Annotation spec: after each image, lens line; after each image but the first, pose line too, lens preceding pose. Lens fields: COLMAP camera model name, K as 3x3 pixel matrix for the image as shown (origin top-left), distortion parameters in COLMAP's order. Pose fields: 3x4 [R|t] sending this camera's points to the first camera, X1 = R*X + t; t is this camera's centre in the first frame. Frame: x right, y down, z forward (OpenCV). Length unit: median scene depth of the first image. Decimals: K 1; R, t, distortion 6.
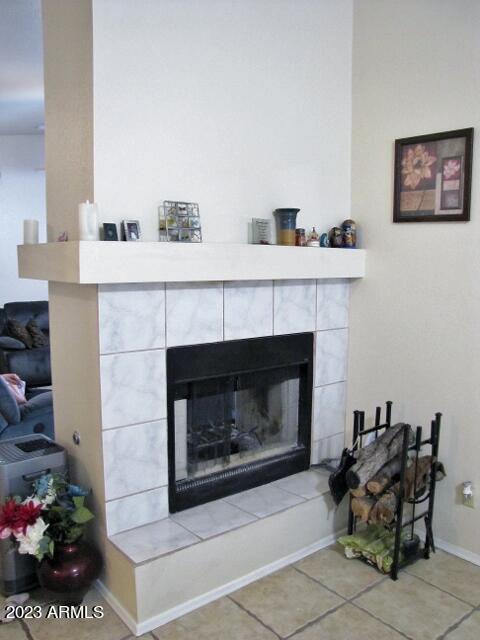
lens RADIAL K [[534.0, 0, 222.6], [0, 534.0, 344.6], [0, 0, 1]] dist [-0.171116, 0.138438]
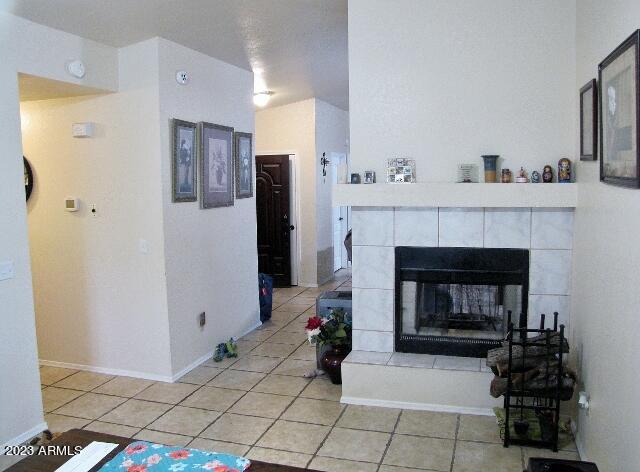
lens RADIAL K [[534.0, 0, 322.8], [0, 534.0, 233.4], [0, 0, 1]] dist [-0.171116, 0.138438]
pose [[0.574102, 0.068154, -0.815942, 0.995844], [-0.107913, 0.994135, 0.007110, -0.019342], [0.811641, 0.083969, 0.578090, -0.124596]]
